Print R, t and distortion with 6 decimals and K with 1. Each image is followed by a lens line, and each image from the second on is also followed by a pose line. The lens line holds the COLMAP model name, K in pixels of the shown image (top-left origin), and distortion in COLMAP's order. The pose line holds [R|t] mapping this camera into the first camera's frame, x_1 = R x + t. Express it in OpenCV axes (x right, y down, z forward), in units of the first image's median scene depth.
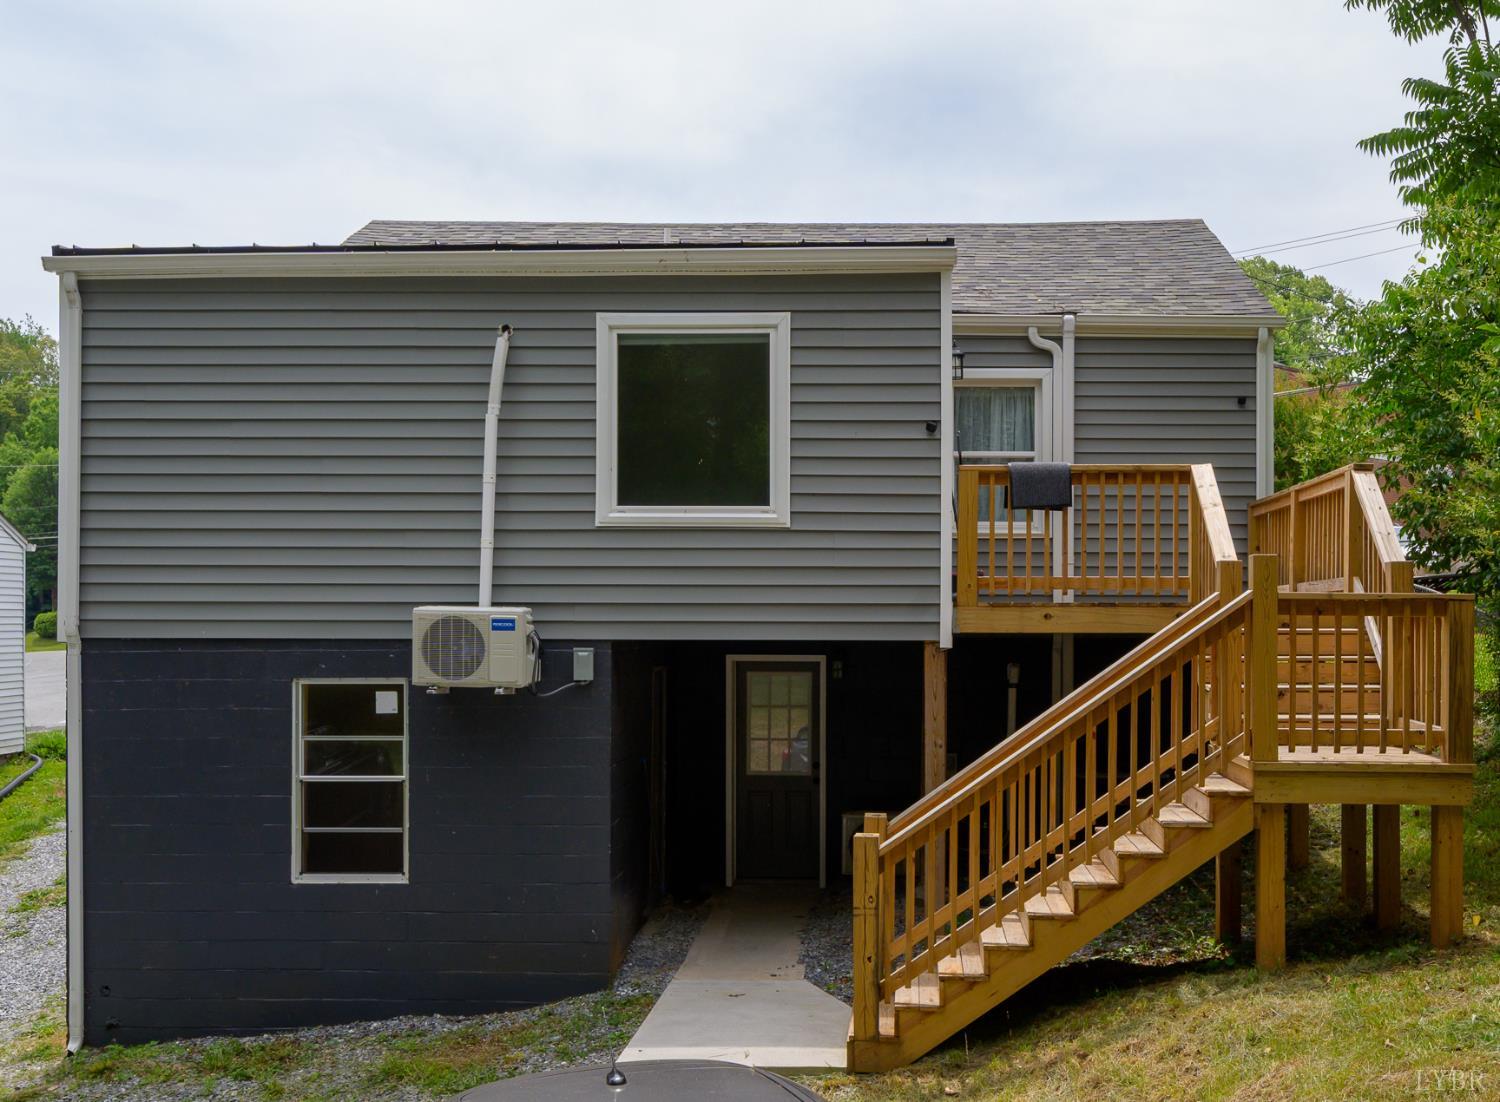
lens RADIAL K [[1714.1, 0, 886.8], [0, 1714.1, 591.5], [0, 0, 1]] dist [0.001687, 0.000000]
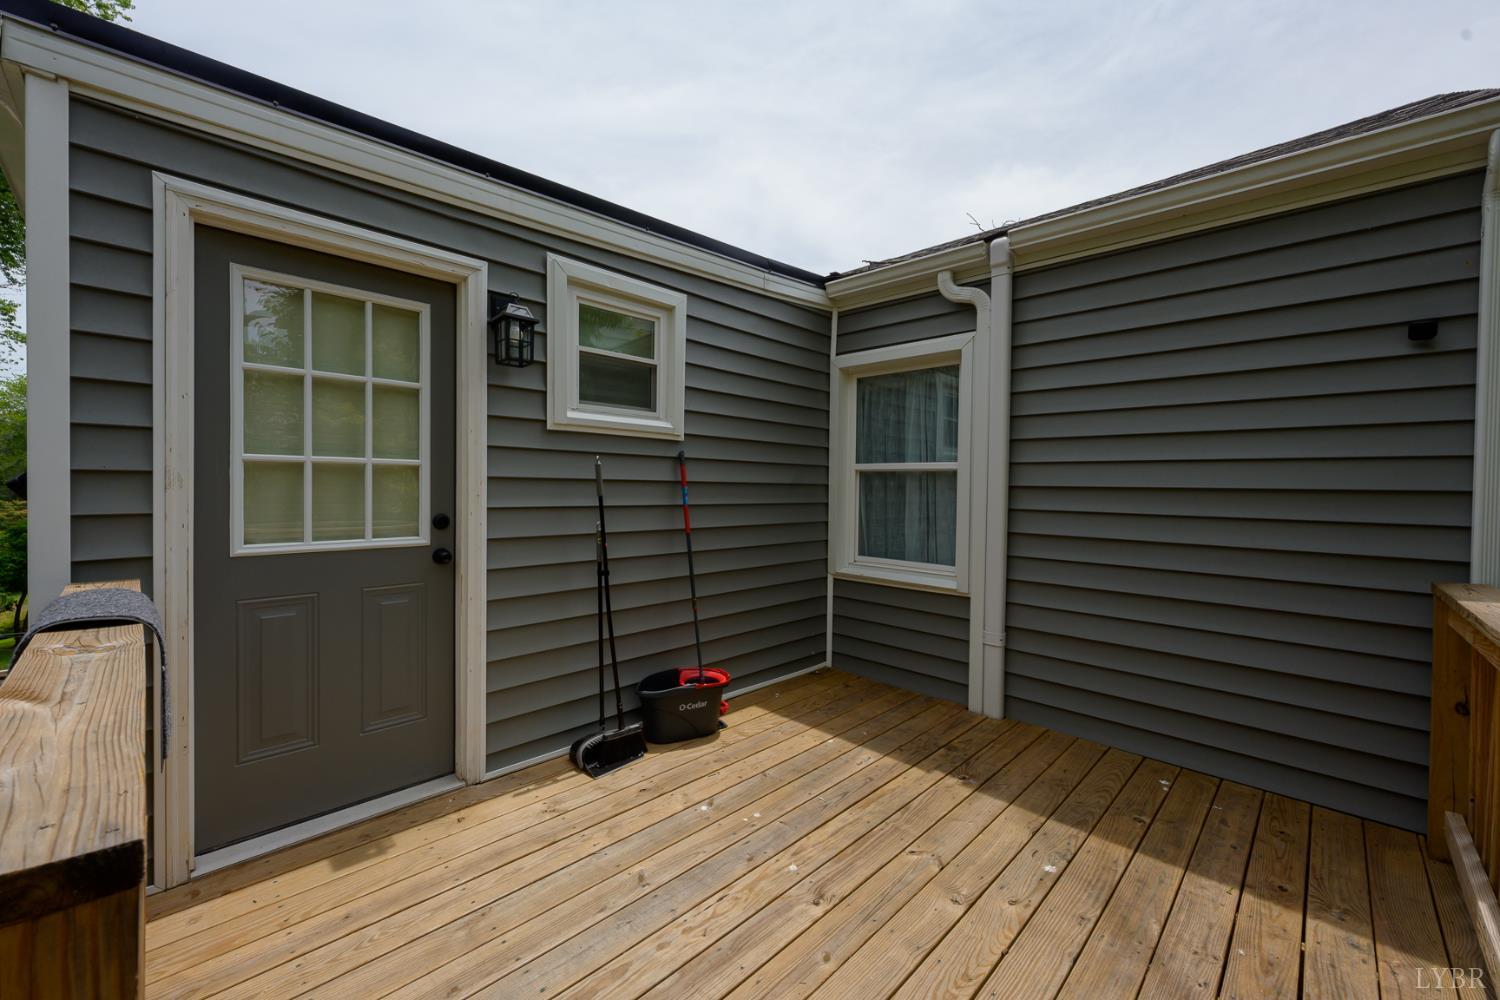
lens RADIAL K [[593.0, 0, 742.4], [0, 593.0, 489.6], [0, 0, 1]] dist [0.001058, -0.001066]
pose [[0.723881, 0.012850, -0.689805, 0.241420], [0.000759, 0.999811, 0.019421, -0.097948], [0.689924, -0.014582, 0.723735, 1.009866]]
